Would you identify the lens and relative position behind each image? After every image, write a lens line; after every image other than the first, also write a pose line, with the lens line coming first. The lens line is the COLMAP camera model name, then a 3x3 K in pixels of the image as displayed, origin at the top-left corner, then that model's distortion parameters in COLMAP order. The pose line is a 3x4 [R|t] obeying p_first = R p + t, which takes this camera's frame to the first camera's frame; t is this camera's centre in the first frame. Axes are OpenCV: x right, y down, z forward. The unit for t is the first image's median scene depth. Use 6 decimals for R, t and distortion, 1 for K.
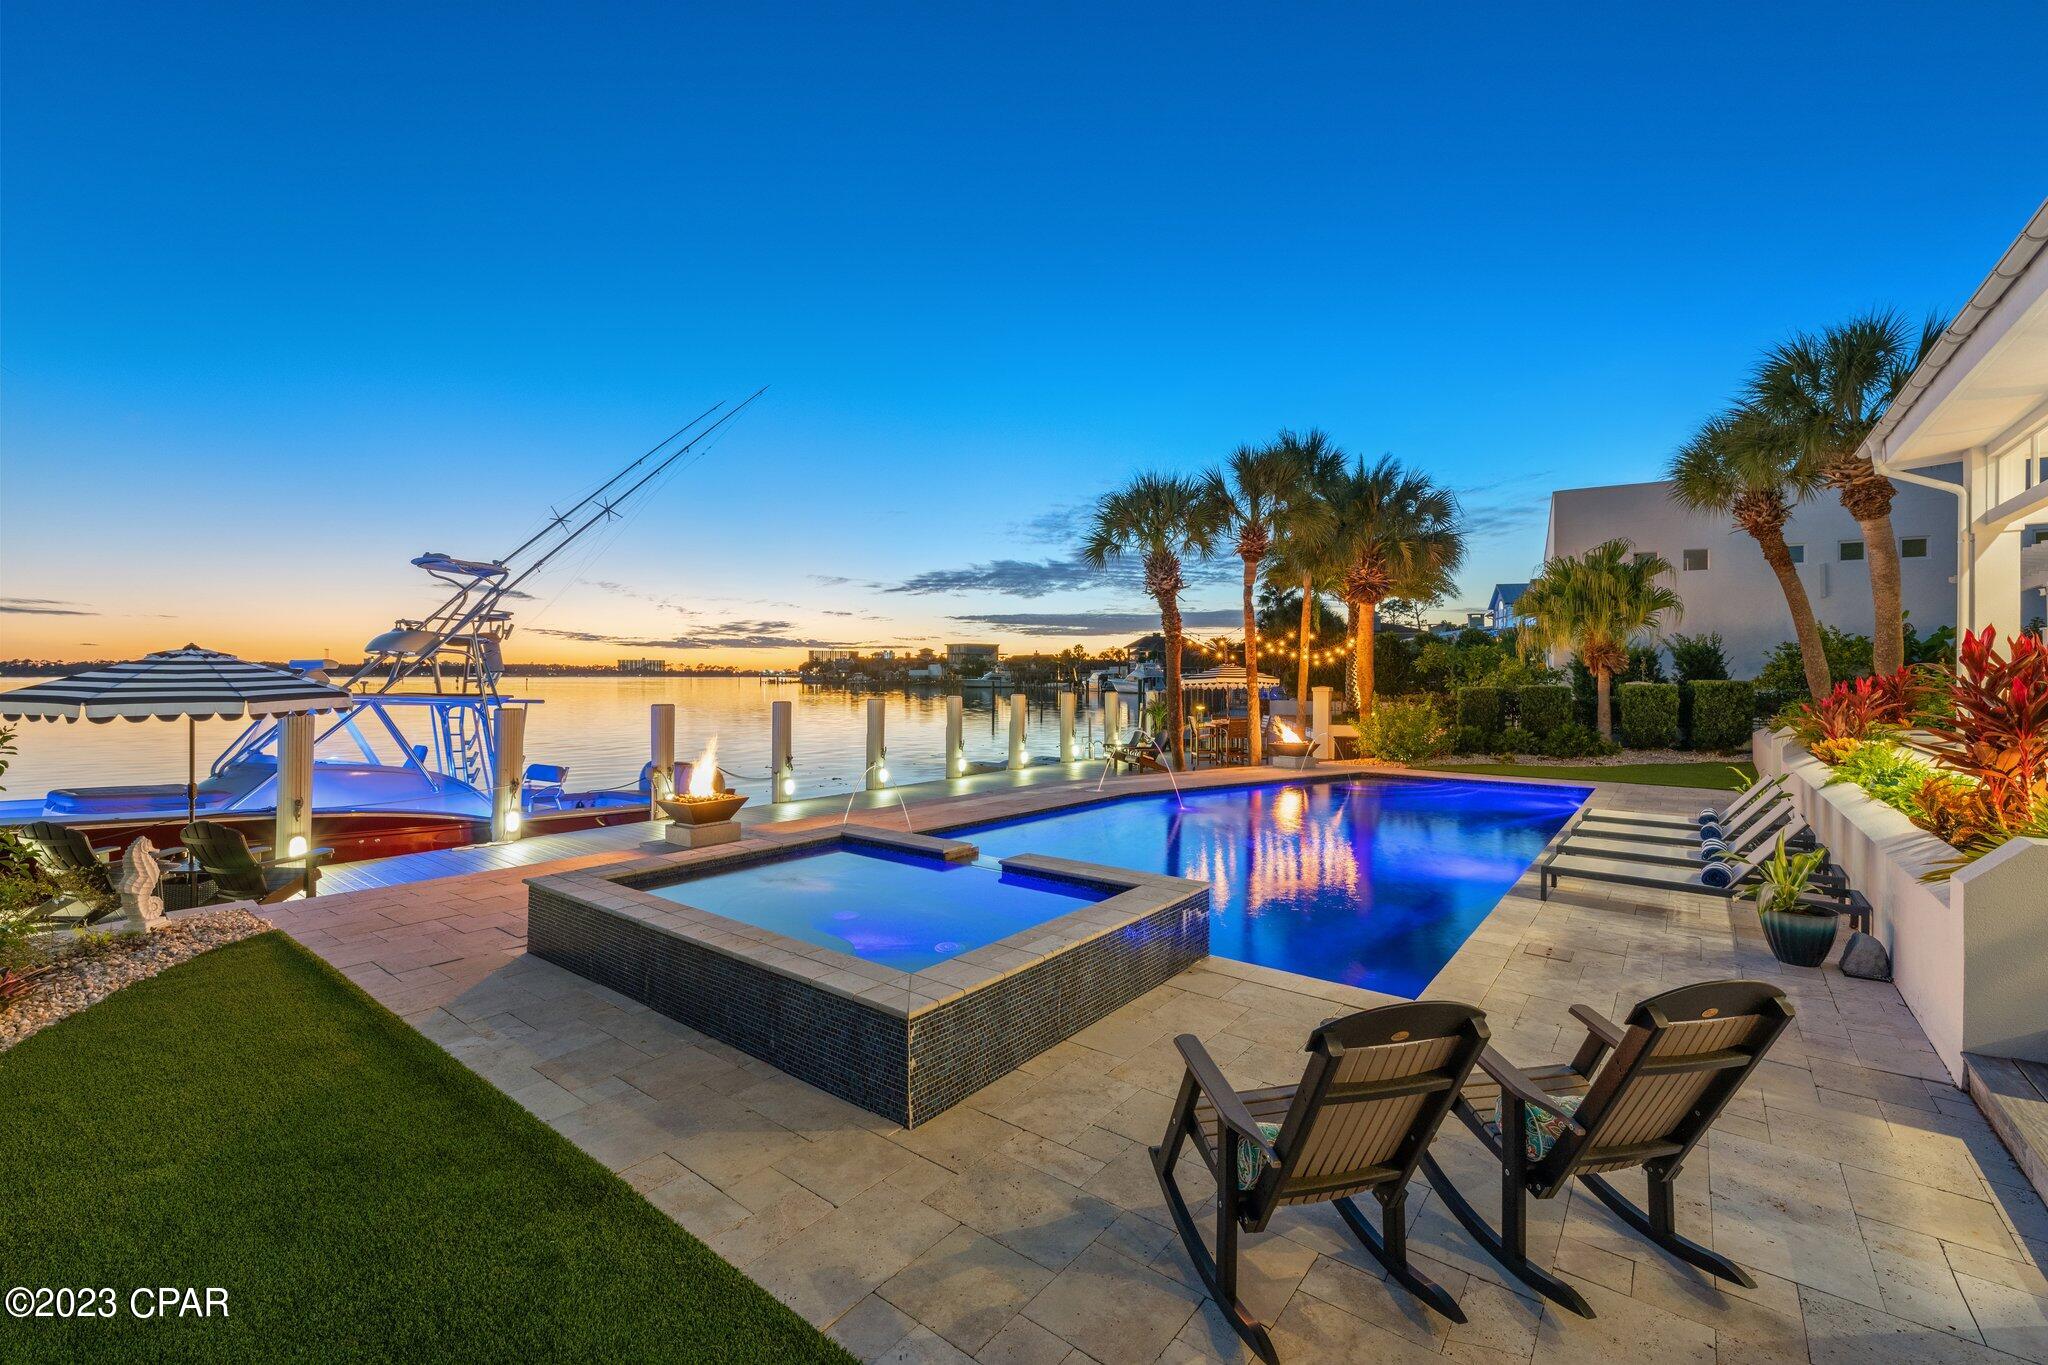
lens RADIAL K [[853.2, 0, 1024.0], [0, 853.2, 682.5], [0, 0, 1]] dist [0.000727, 0.000045]
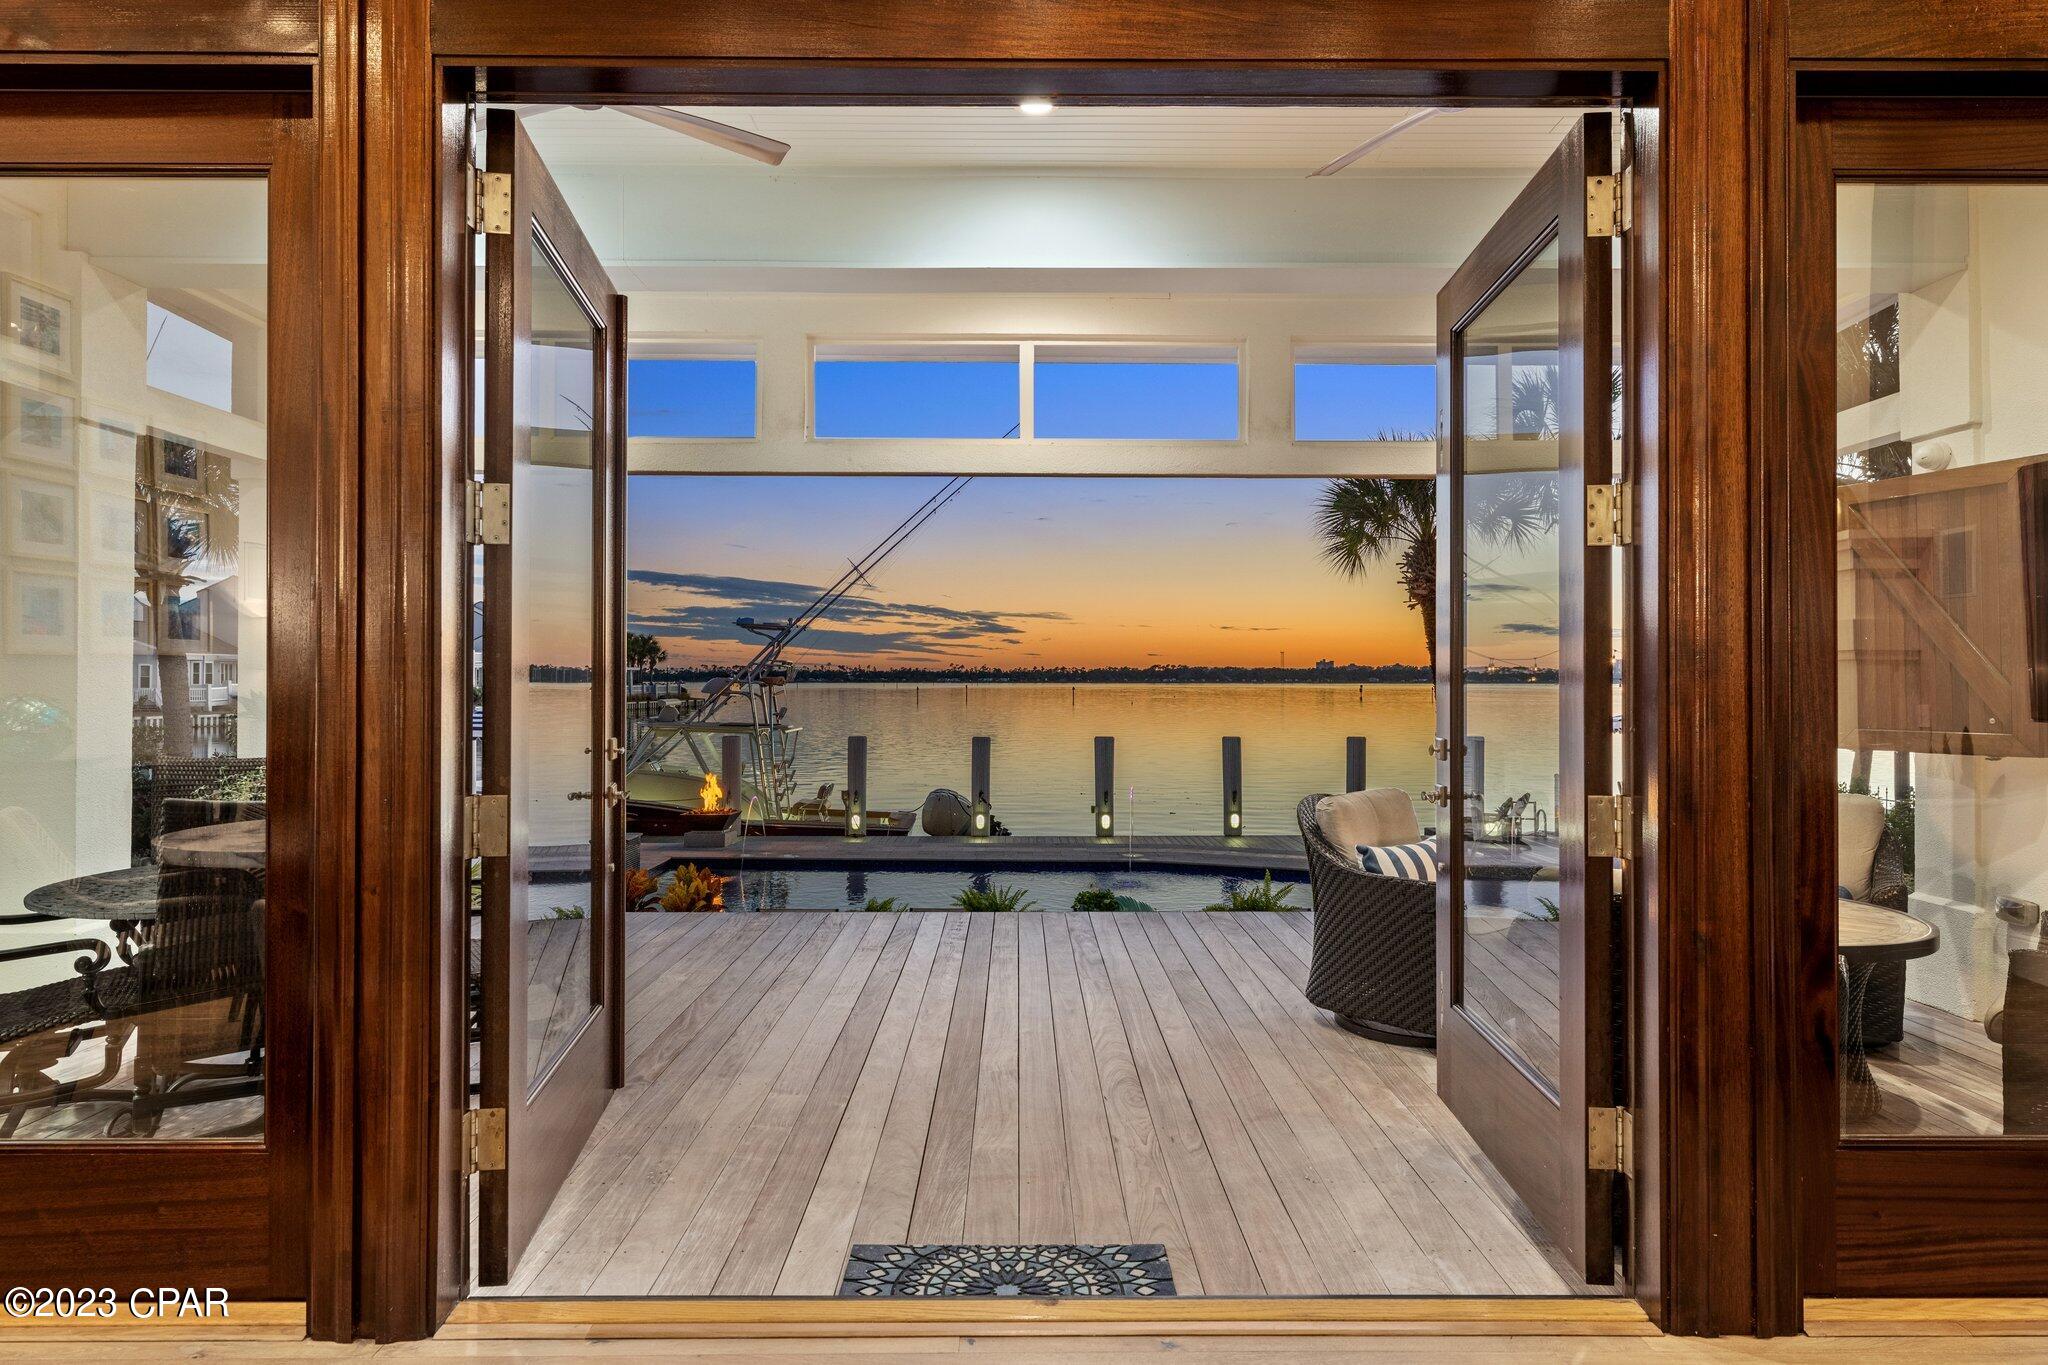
lens RADIAL K [[1214.2, 0, 1024.0], [0, 1214.2, 682.5], [0, 0, 1]] dist [0.001772, 0.000395]
pose [[0.620390, 0.000772, -0.784293, 0.593048], [-0.006111, 0.999974, -0.003849, -0.025228], [0.784269, 0.007181, 0.620379, 0.097600]]
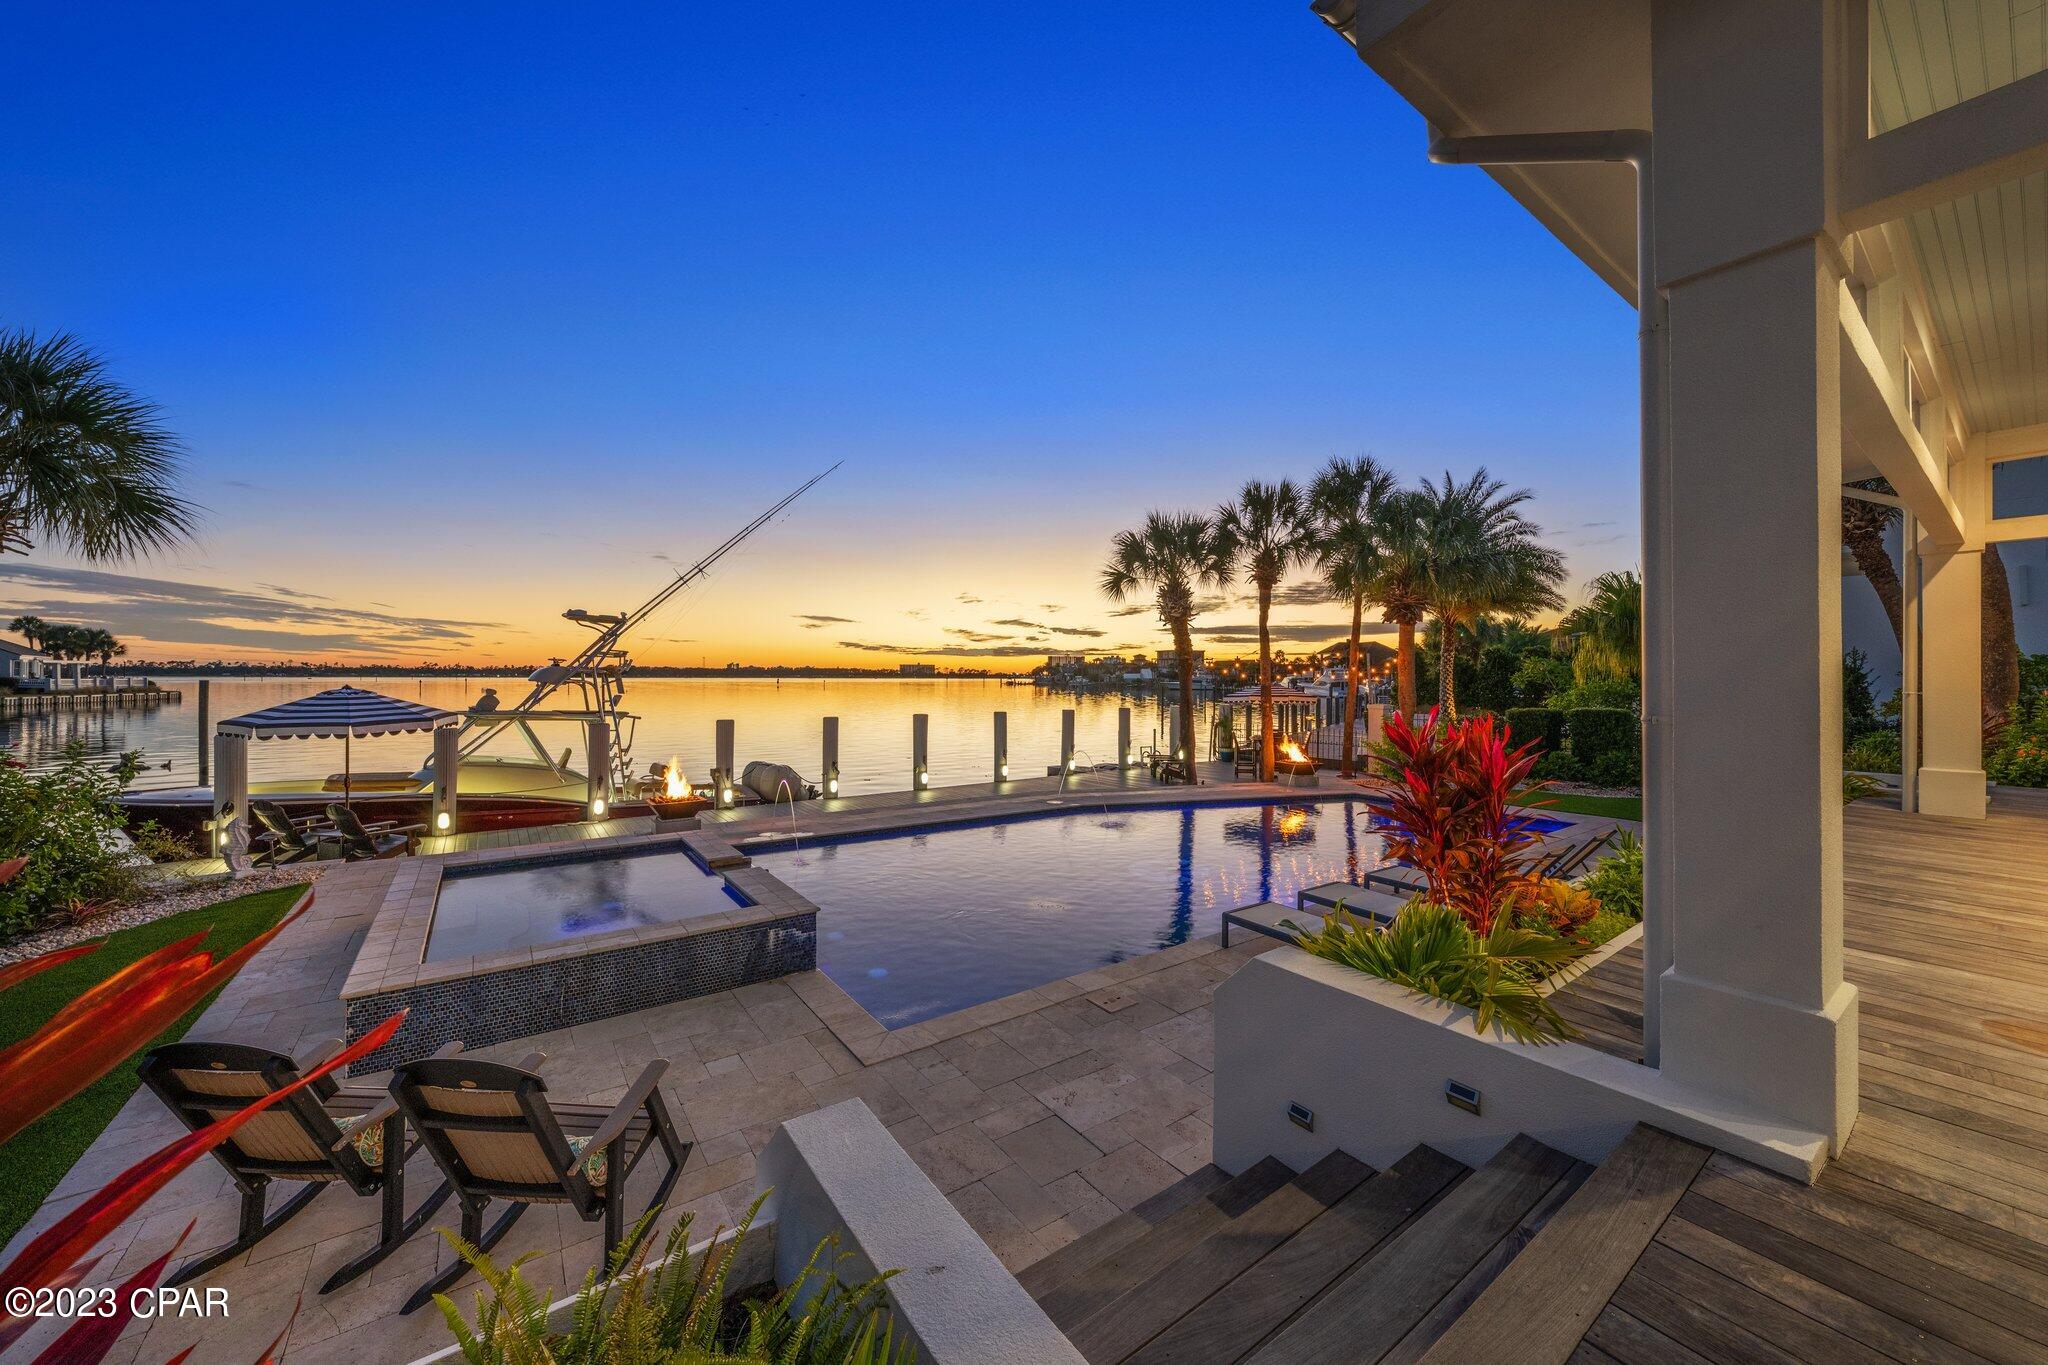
lens RADIAL K [[749.0, 0, 1026.6], [0, 749.0, 676.6], [0, 0, 1]] dist [0.000200, -0.000044]
pose [[0.961112, 0.001241, -0.276157, 0.195901], [-0.003606, 0.999961, -0.008059, -0.019323], [0.276136, 0.008741, 0.961079, 0.020688]]
